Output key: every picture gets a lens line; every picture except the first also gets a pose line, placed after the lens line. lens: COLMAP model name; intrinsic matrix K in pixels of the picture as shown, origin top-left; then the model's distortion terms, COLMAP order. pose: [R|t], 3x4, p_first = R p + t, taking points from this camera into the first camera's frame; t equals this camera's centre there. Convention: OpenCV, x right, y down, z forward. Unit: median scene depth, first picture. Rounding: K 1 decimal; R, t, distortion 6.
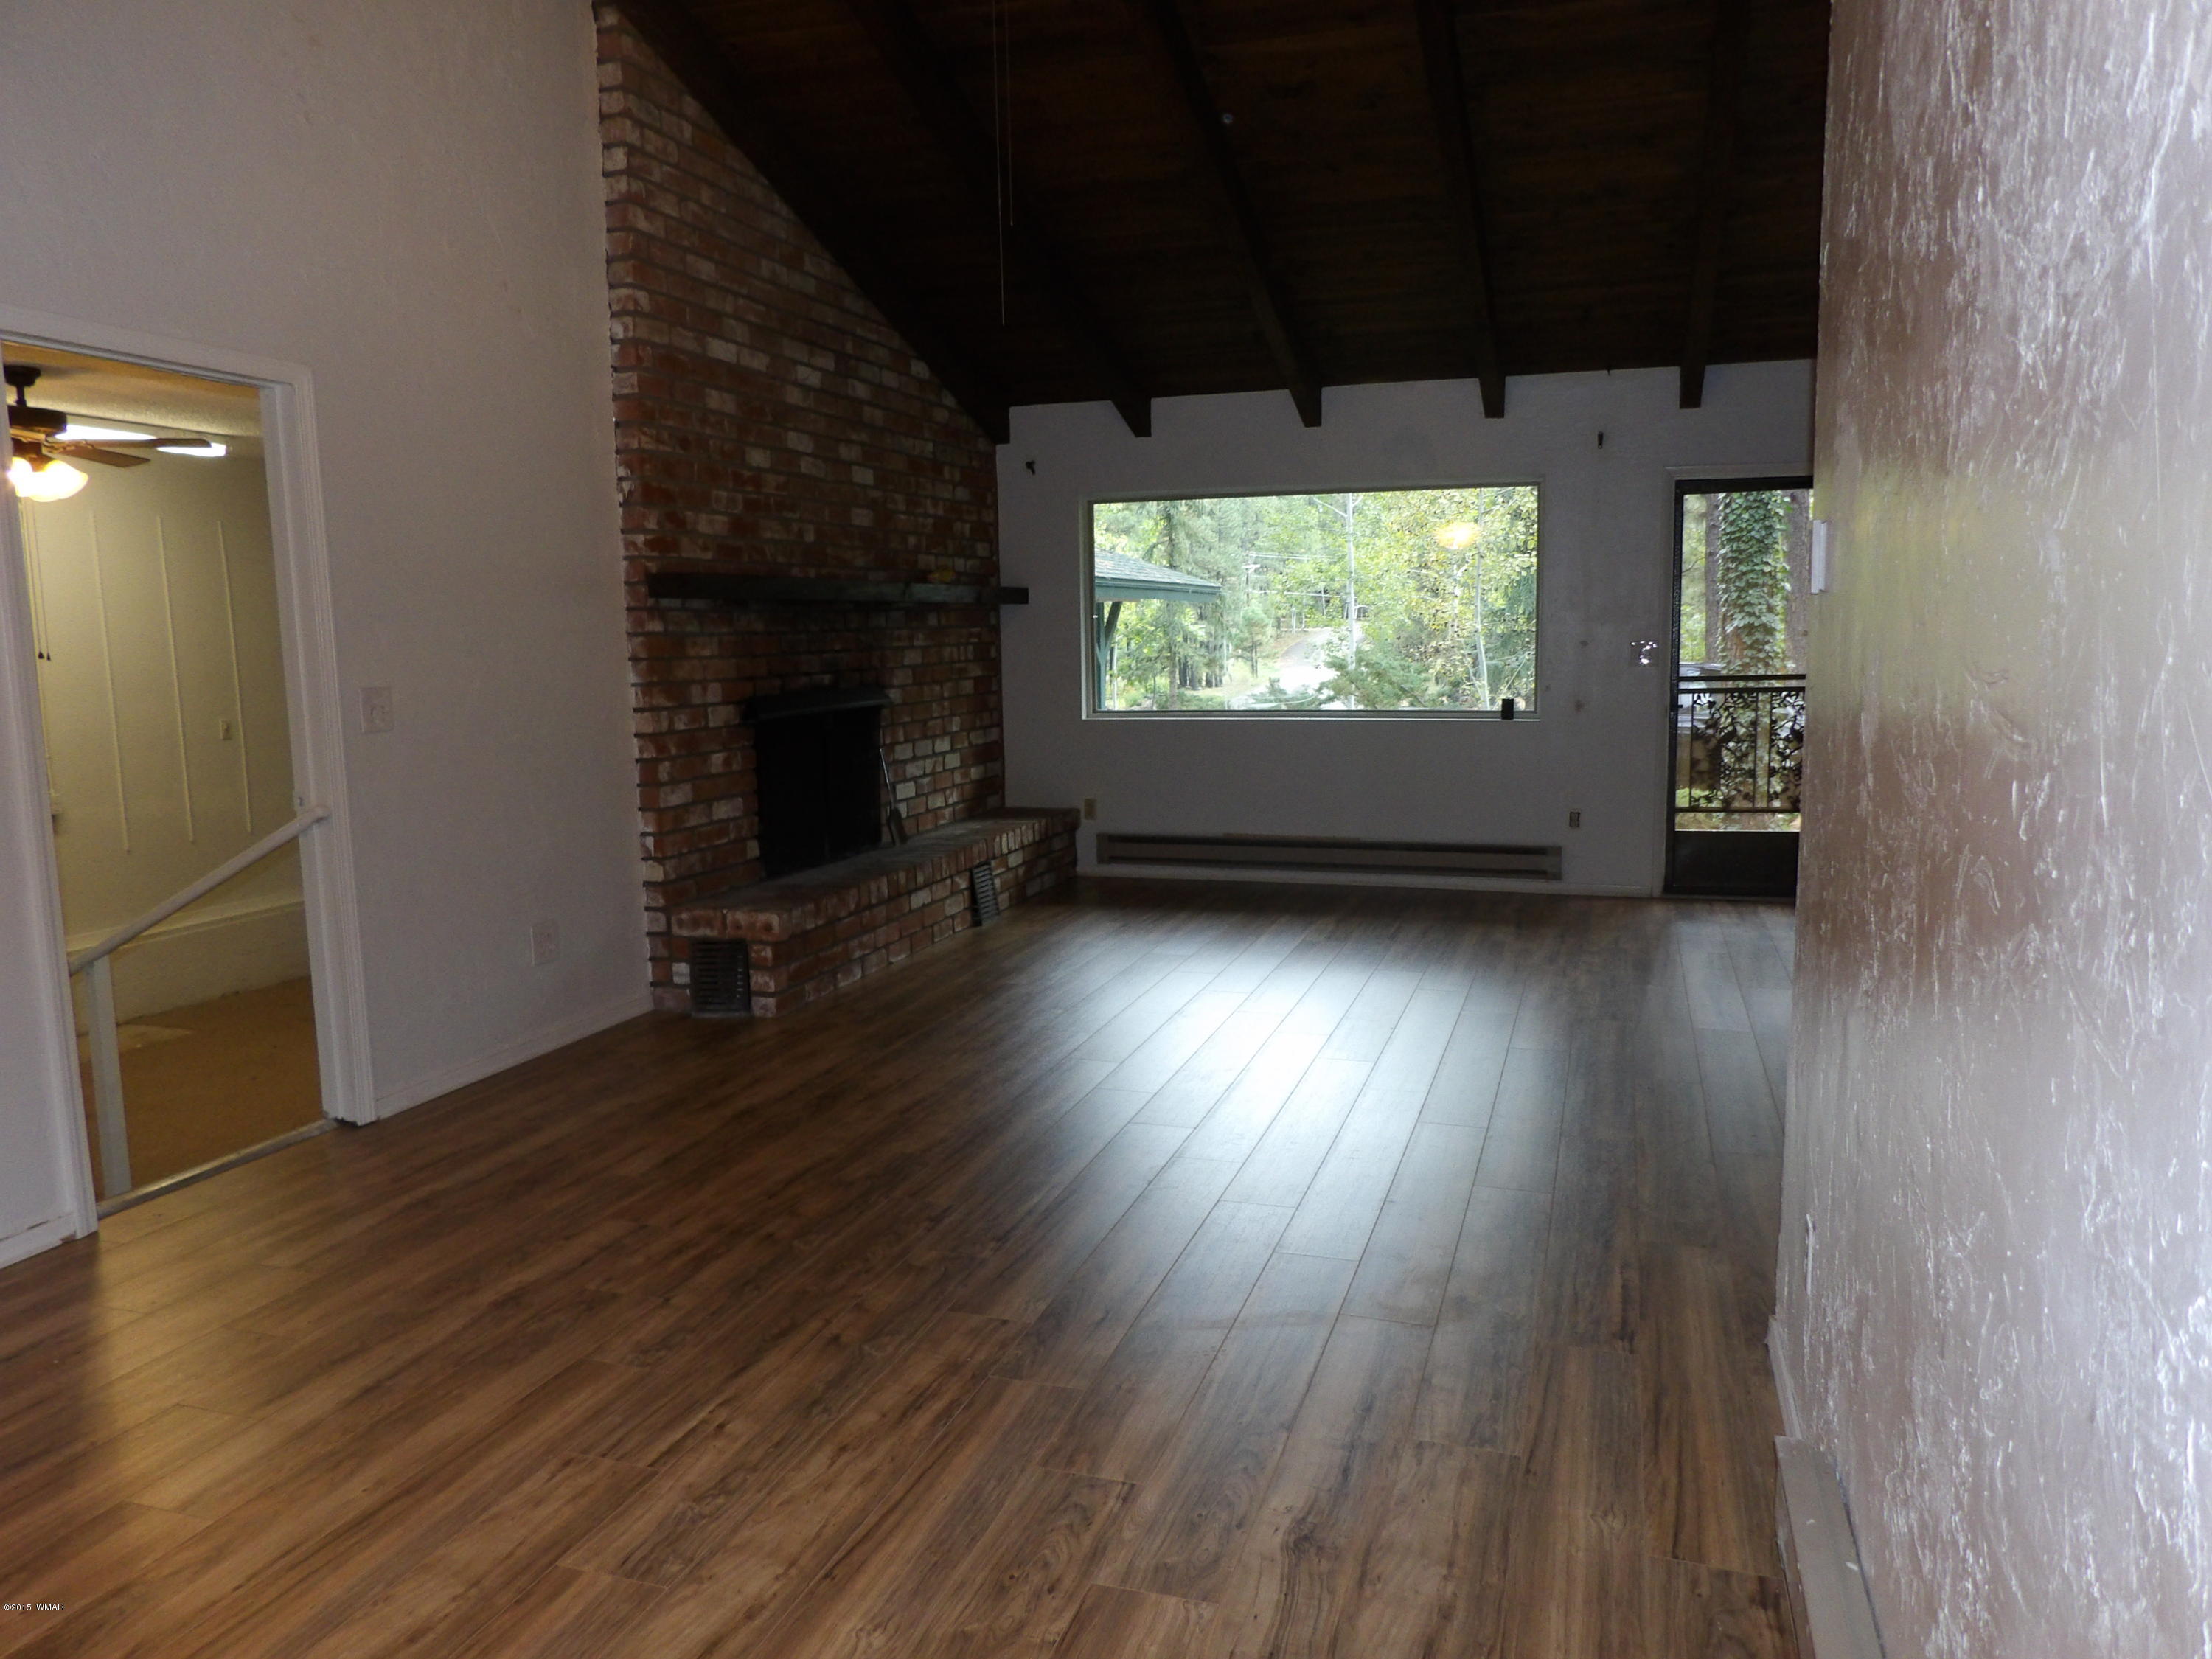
lens RADIAL K [[1589.9, 0, 1107.8], [0, 1589.9, 835.3], [0, 0, 1]] dist [-0.042172, 0.052681]
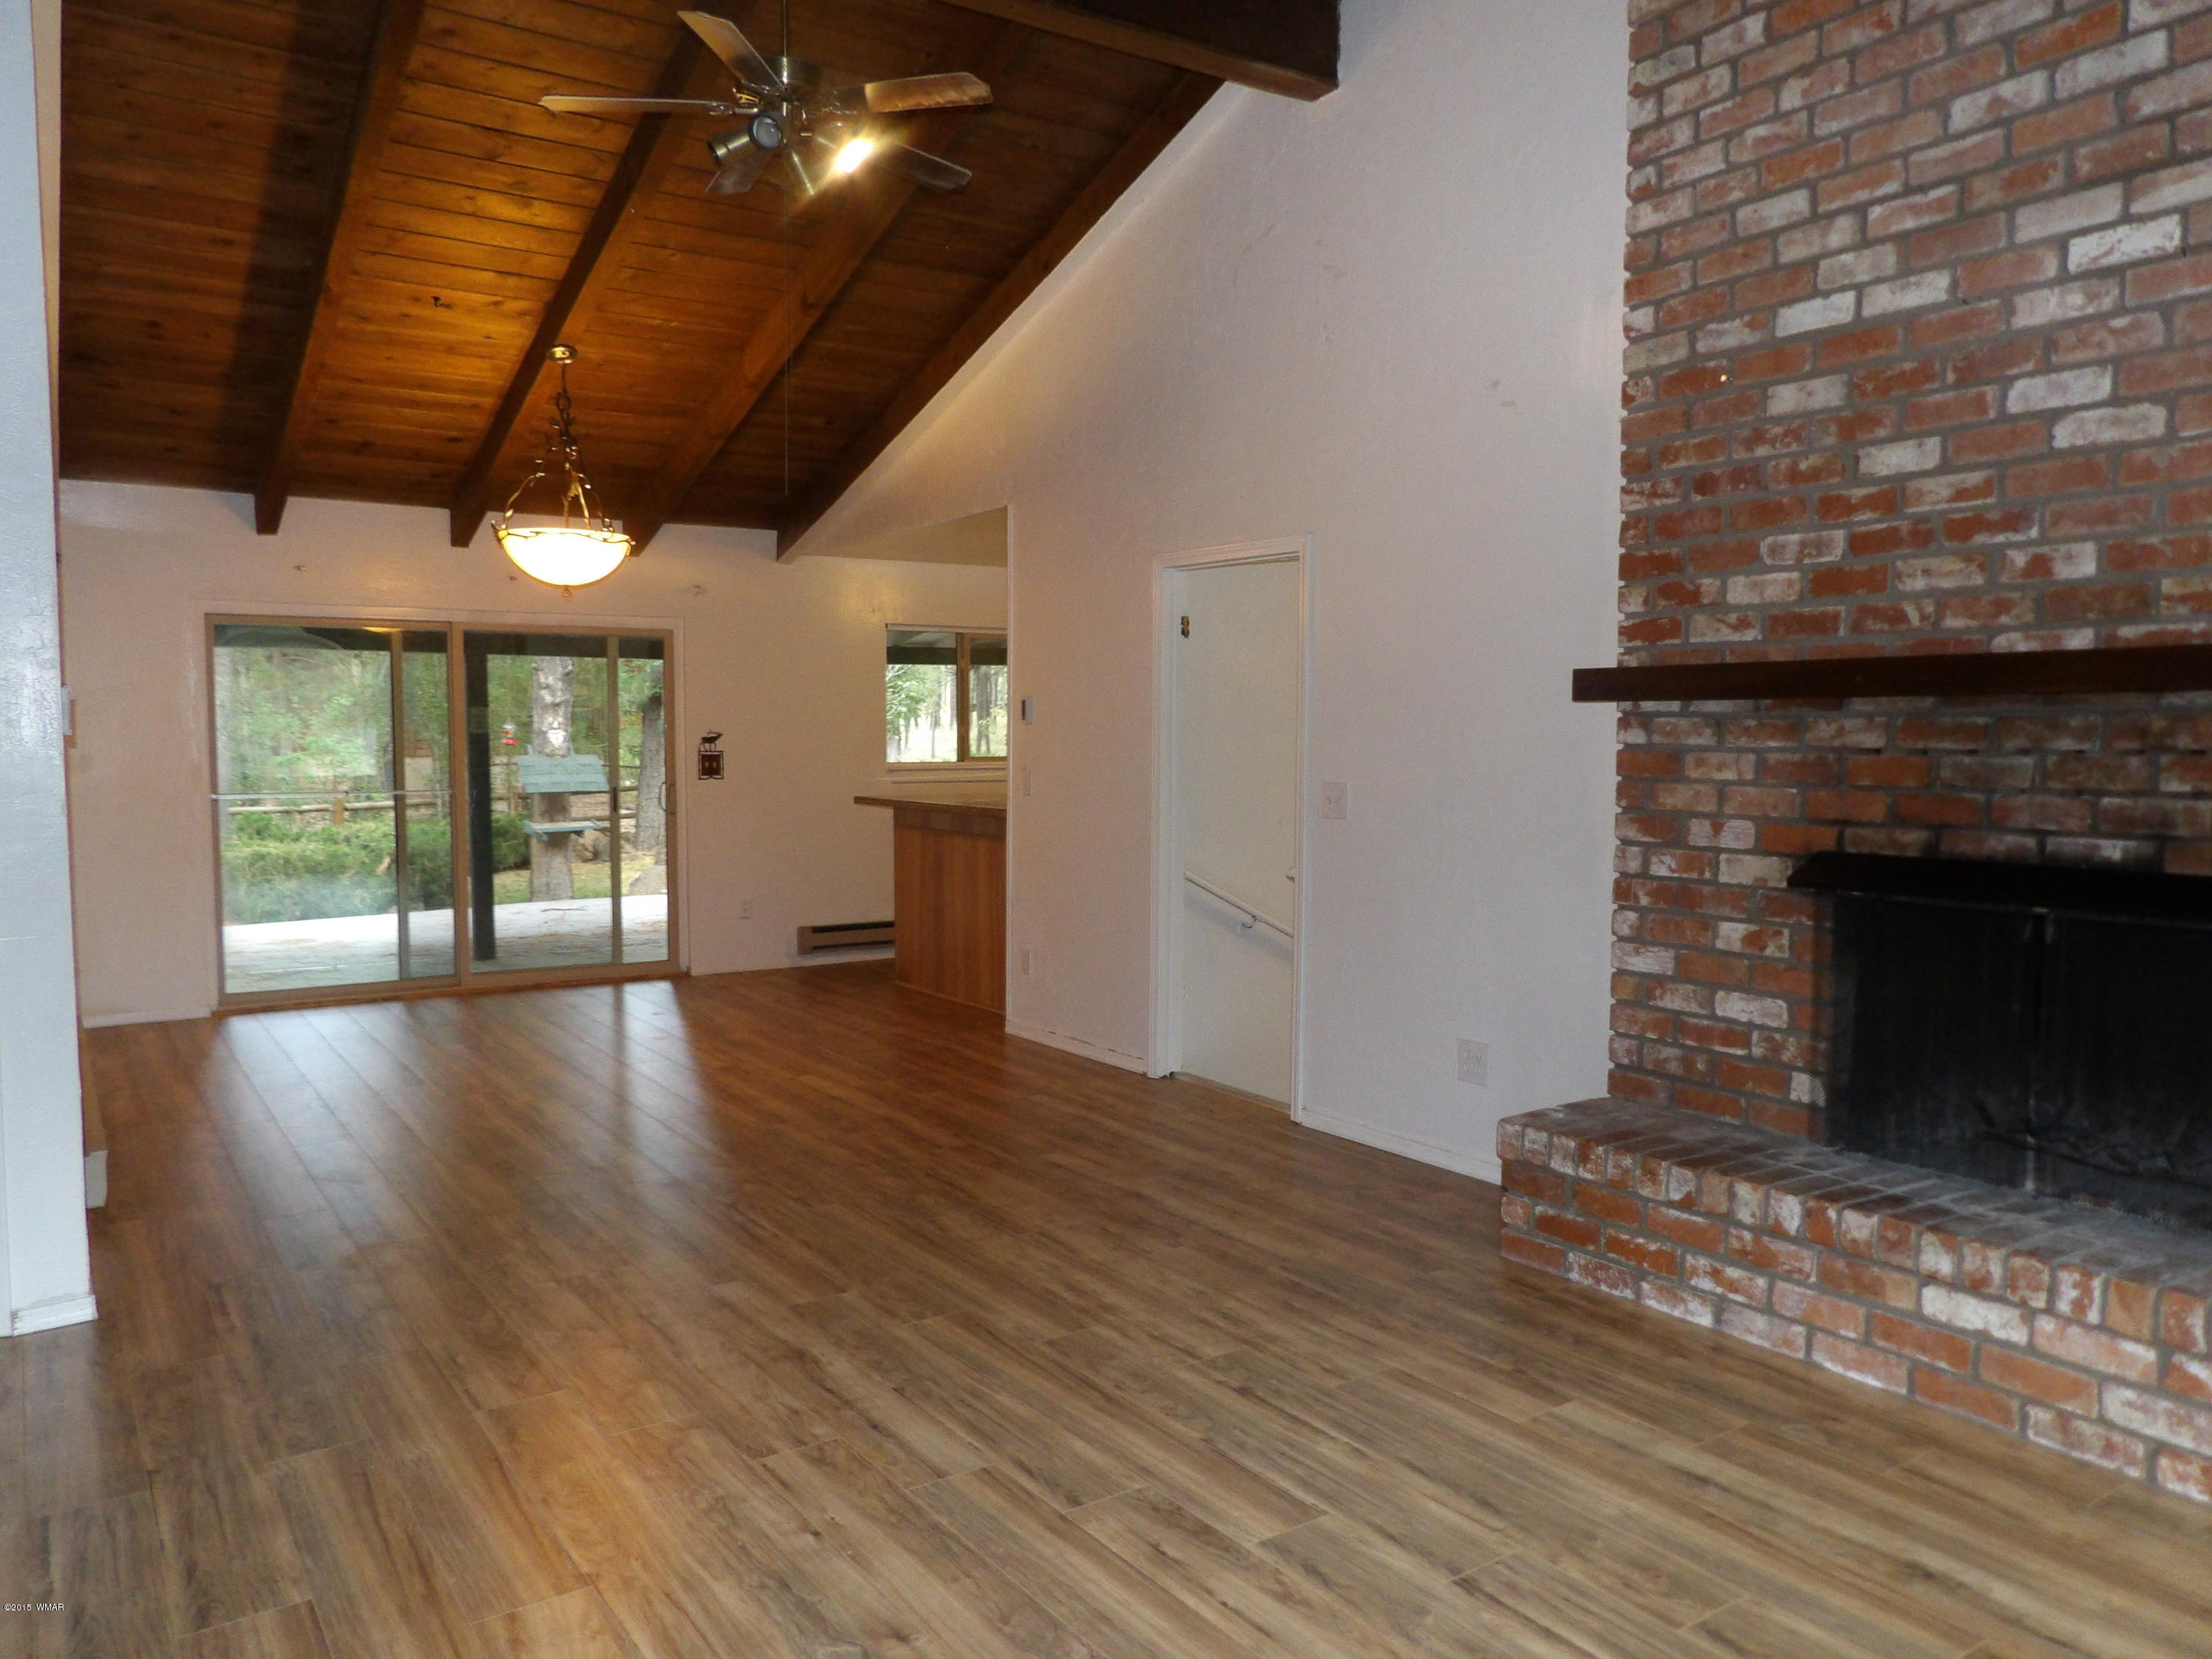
lens RADIAL K [[1592.3, 0, 1087.7], [0, 1592.3, 836.2], [0, 0, 1]] dist [-0.049198, 0.062776]
pose [[-0.618424, 0.072754, -0.782470, 0.461443], [-0.088319, 0.982962, 0.161199, -0.174932], [0.780866, 0.168796, -0.601462, 1.193502]]
